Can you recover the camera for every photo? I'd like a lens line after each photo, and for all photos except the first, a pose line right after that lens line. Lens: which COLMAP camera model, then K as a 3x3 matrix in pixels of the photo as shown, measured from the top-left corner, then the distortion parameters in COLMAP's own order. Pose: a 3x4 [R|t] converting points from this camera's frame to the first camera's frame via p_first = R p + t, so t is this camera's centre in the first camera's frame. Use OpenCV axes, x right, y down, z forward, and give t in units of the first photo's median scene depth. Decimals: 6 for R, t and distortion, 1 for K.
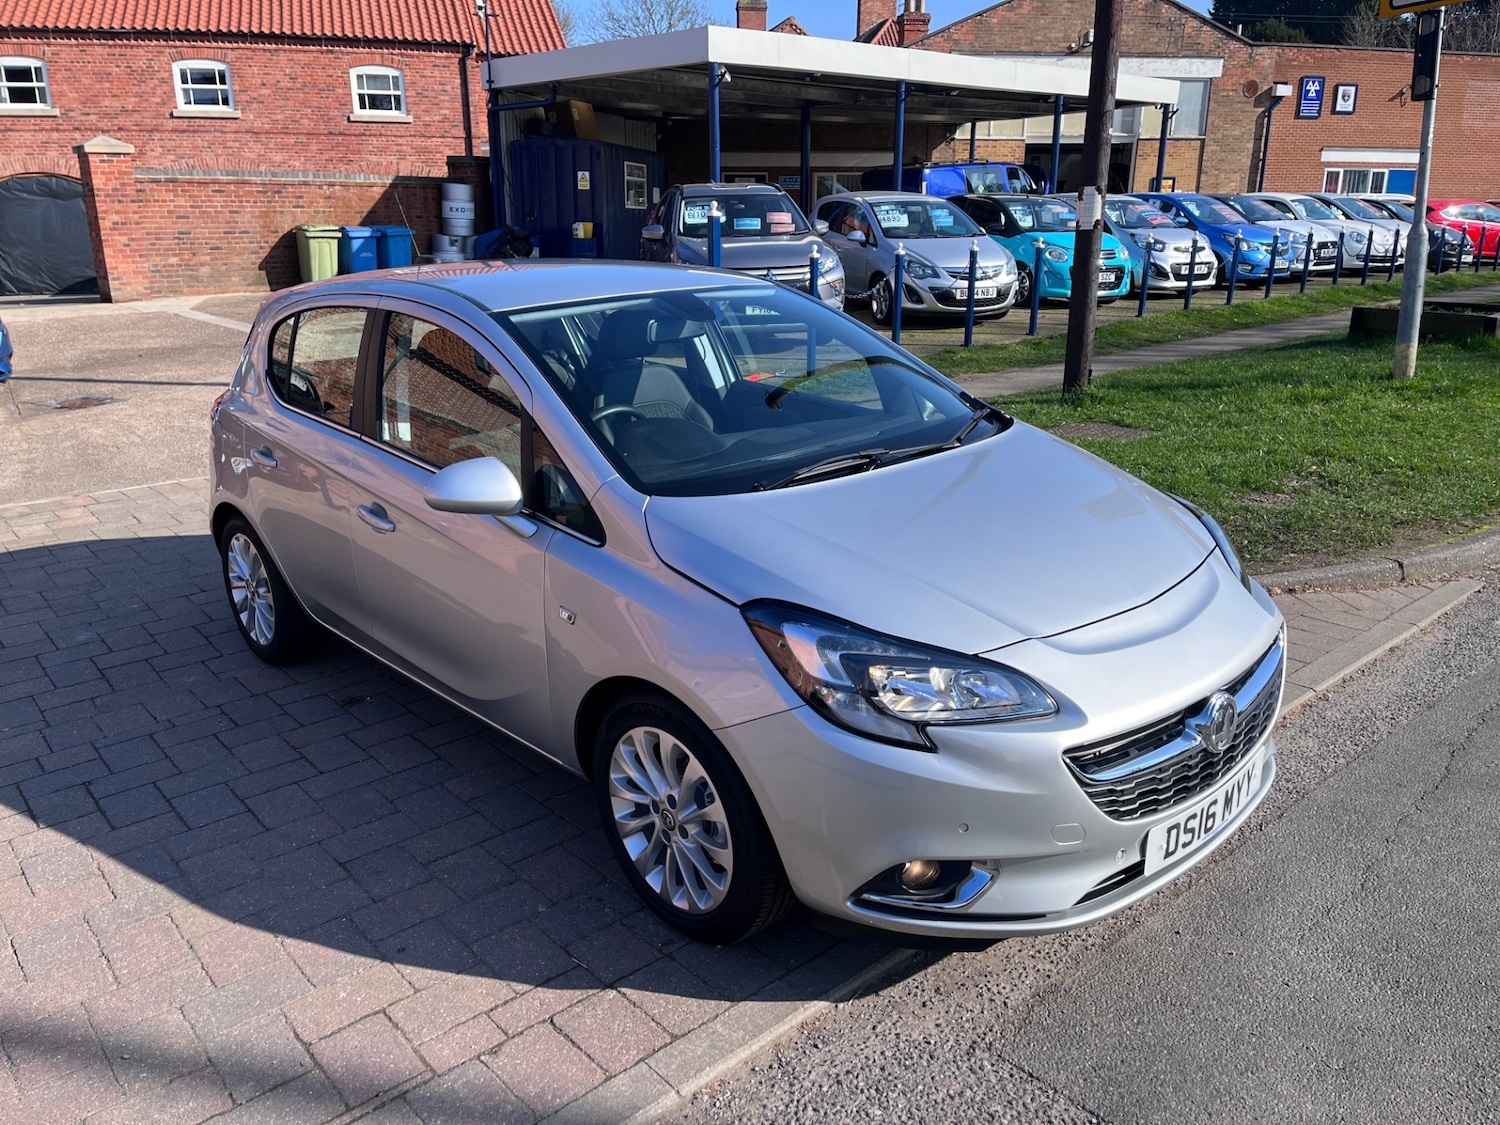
lens RADIAL K [[1141.4, 0, 760.0], [0, 1141.4, 560.4], [0, 0, 1]] dist [0.091130, -0.120407]
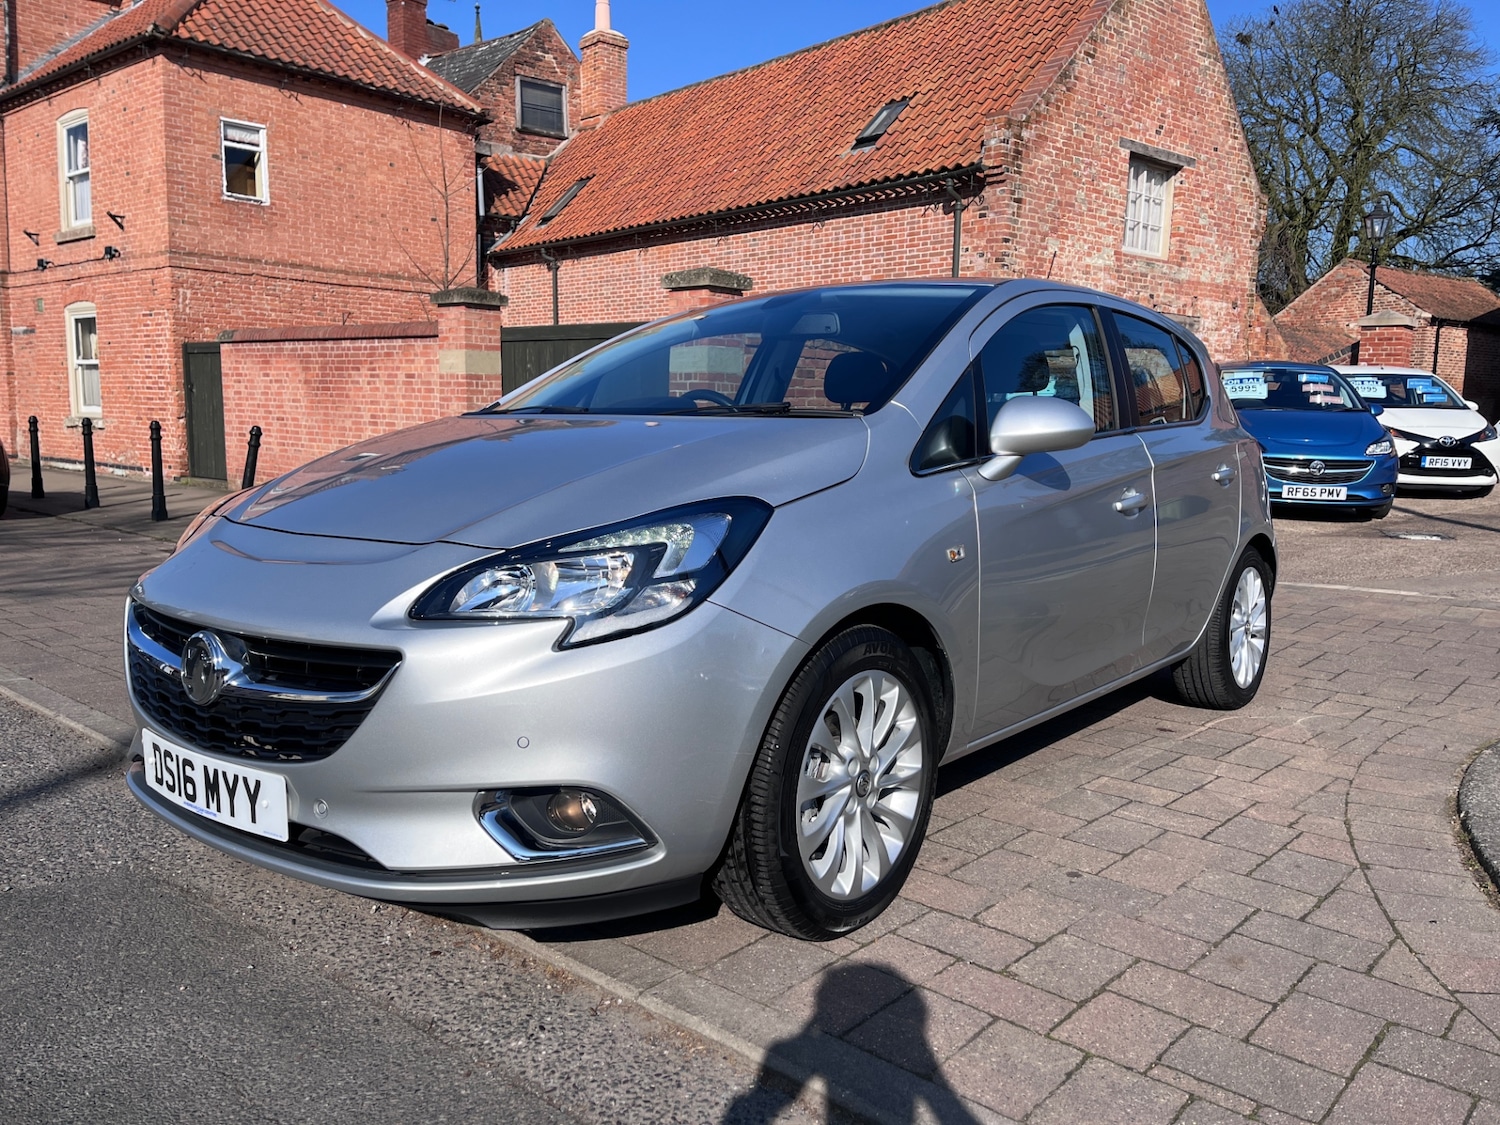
lens RADIAL K [[1141.4, 0, 753.4], [0, 1141.4, 542.5], [0, 0, 1]] dist [0.091130, -0.120407]
pose [[0.131581, 0.124038, -0.983515, 0.150613], [-0.308501, 0.947997, 0.078286, -0.015797], [0.942079, 0.293114, 0.163004, 0.145301]]
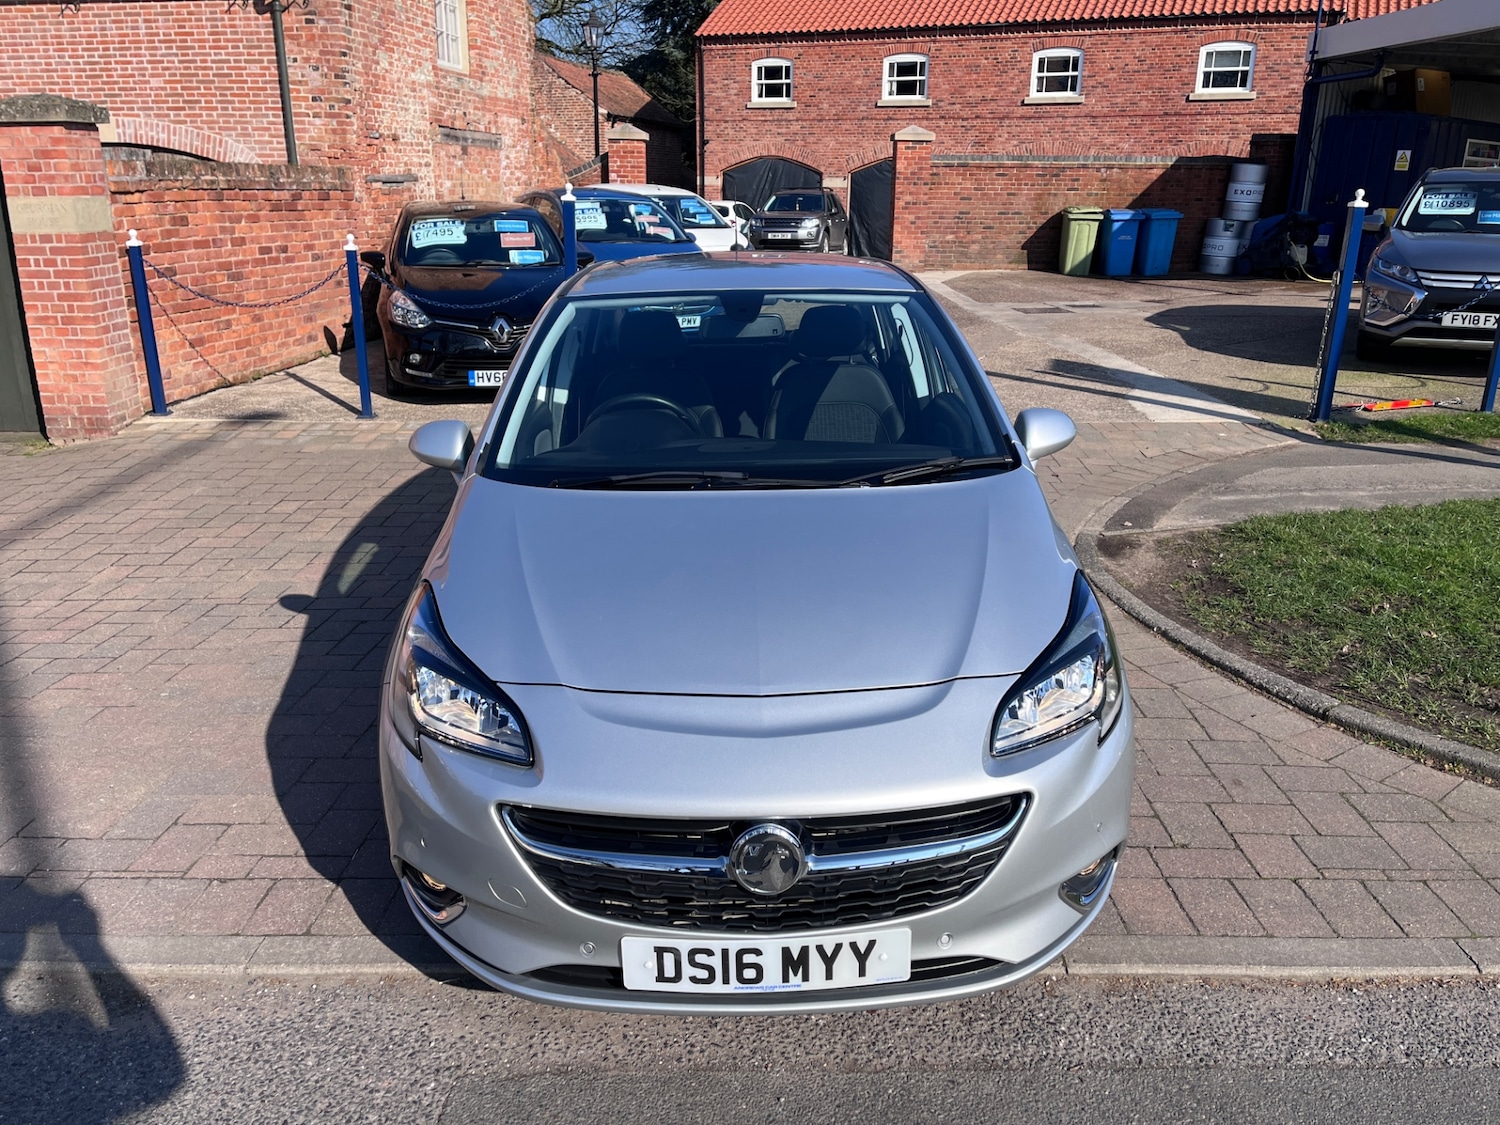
lens RADIAL K [[1141.4, 0, 757.8], [0, 1141.4, 560.1], [0, 0, 1]] dist [0.091130, -0.120407]
pose [[0.744486, 0.218047, -0.631028, 0.103293], [-0.207719, 0.973904, 0.091458, -0.016762], [0.634503, 0.062987, 0.770350, 0.042795]]
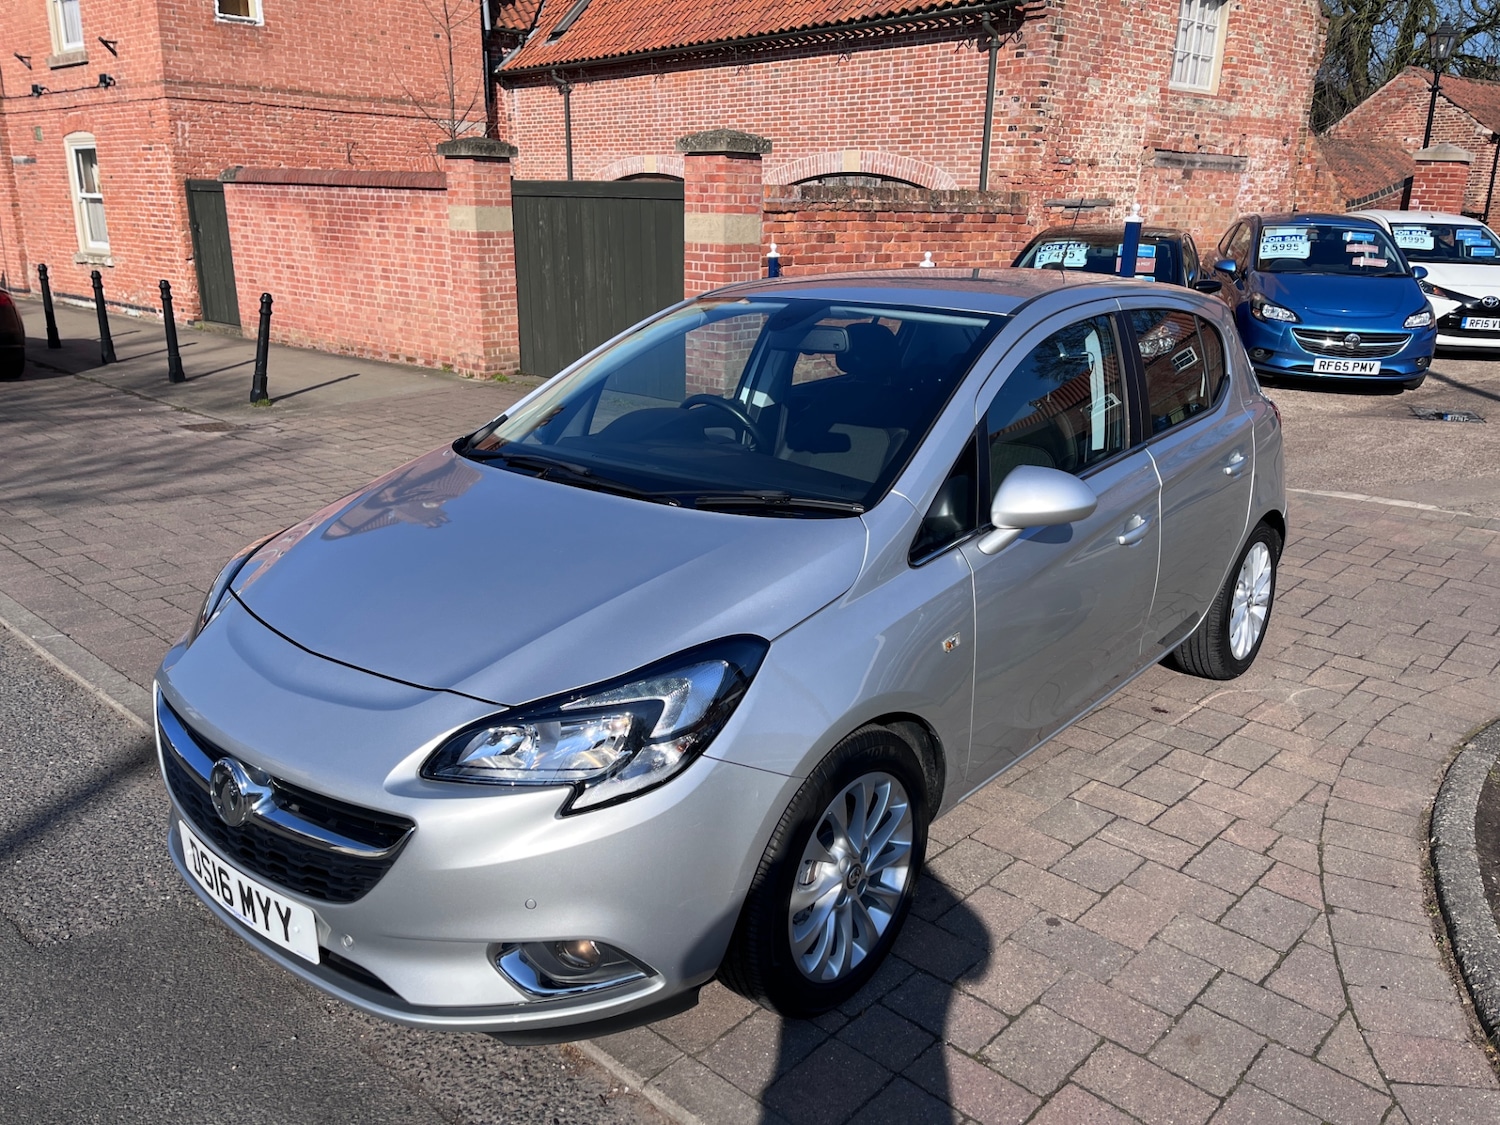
lens RADIAL K [[1141.4, 0, 755.5], [0, 1141.4, 552.3], [0, 0, 1]] dist [0.091130, -0.120407]
pose [[0.112668, 0.296084, -0.948494, 0.146986], [-0.310717, 0.917198, 0.249405, -0.044518], [0.943801, 0.266613, 0.195337, 0.138842]]
